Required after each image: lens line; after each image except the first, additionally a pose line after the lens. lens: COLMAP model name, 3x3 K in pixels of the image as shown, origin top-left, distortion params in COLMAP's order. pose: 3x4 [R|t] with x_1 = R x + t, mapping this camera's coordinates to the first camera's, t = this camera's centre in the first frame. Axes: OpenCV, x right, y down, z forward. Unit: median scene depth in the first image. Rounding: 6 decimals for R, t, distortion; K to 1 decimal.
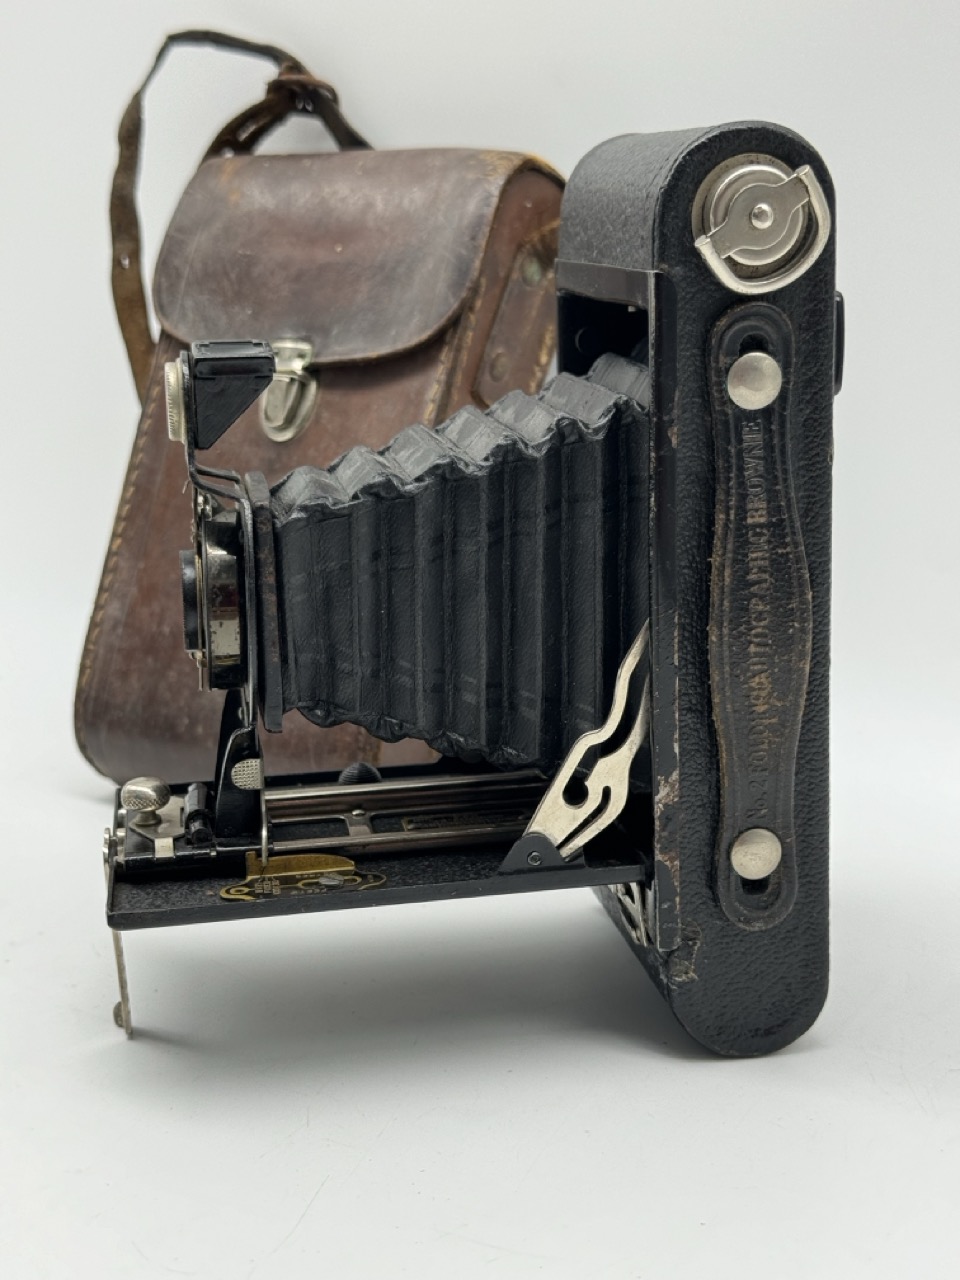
lens RADIAL K [[1829.7, 0, 473.6], [0, 1829.7, 651.1], [0, 0, 1]] dist [0.220950, -0.513137]
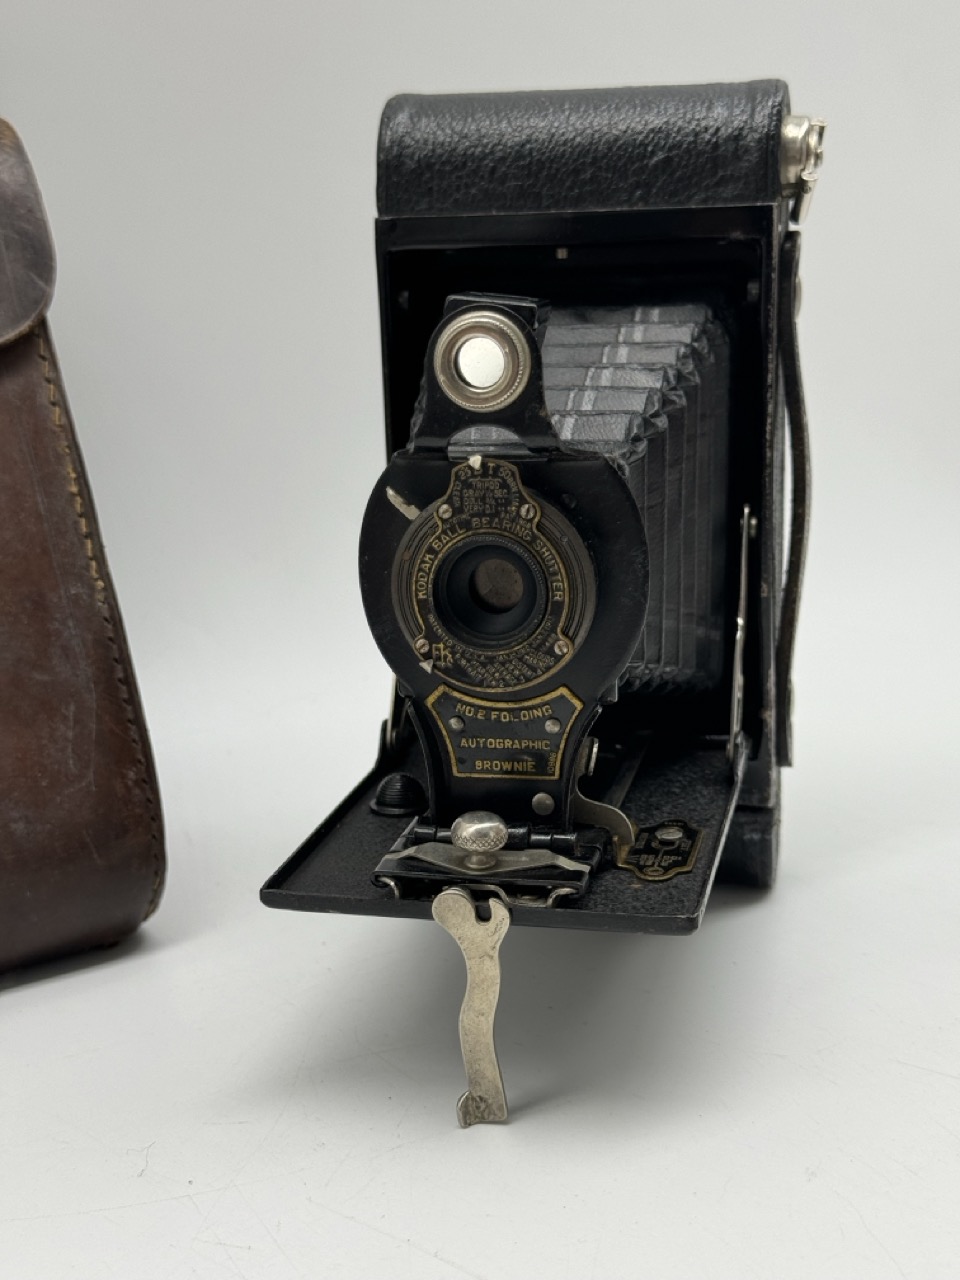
lens RADIAL K [[1829.7, 0, 473.6], [0, 1829.7, 651.1], [0, 0, 1]] dist [0.220950, -0.513137]
pose [[0.392332, -0.205689, 0.896531, -0.684743], [0.241836, 0.963453, 0.115213, -0.074700], [-0.887463, 0.171612, 0.427737, 0.466860]]
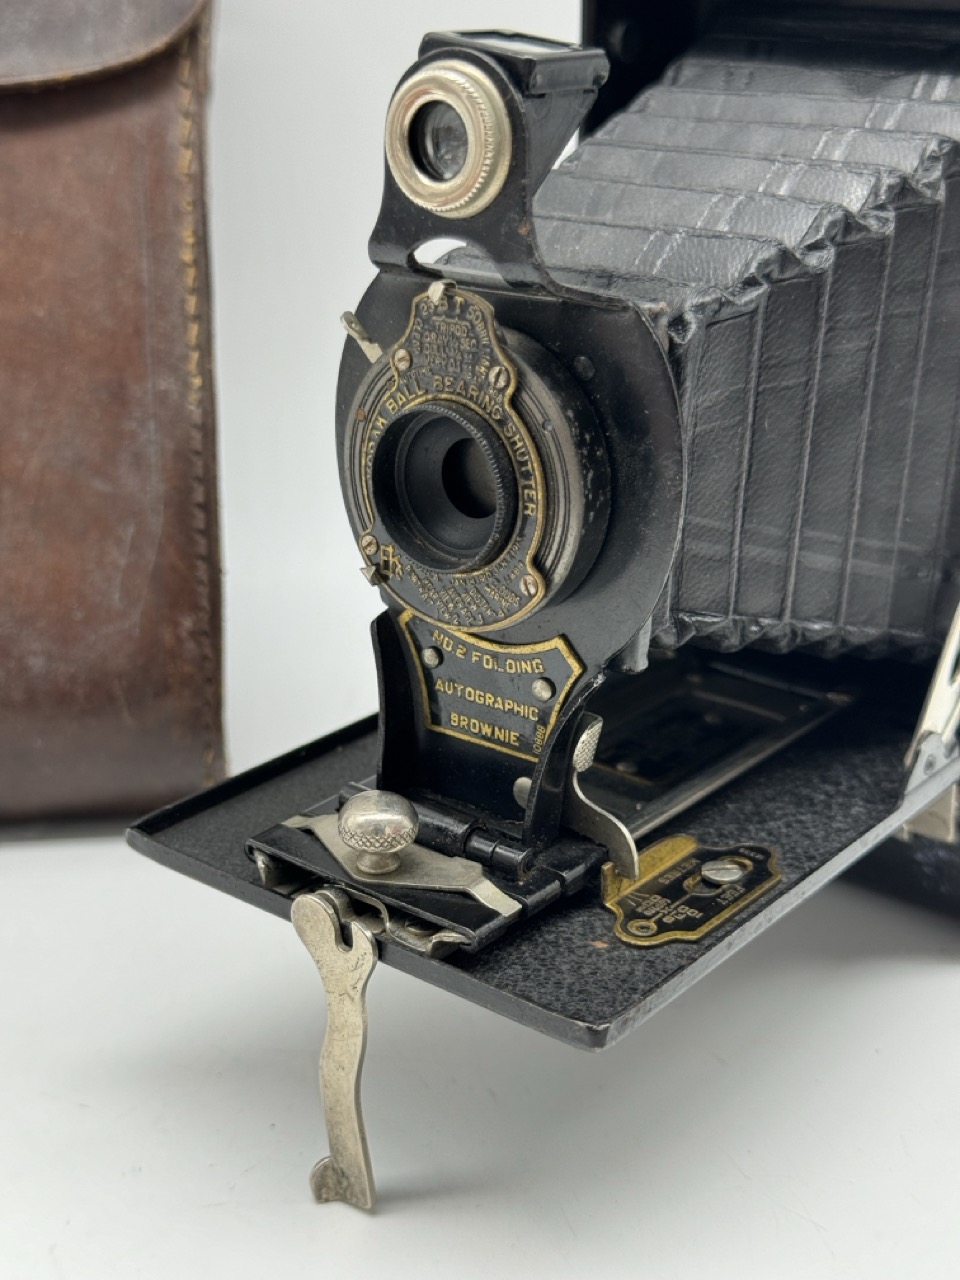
lens RADIAL K [[1864.4, 0, 480.0], [0, 1864.4, 640.0], [0, 0, 1]] dist [0.223127, -0.683736]
pose [[0.742845, -0.201799, 0.638325, -0.393519], [0.127887, 0.978703, 0.160579, -0.054477], [-0.657135, -0.037652, 0.752832, 0.389236]]
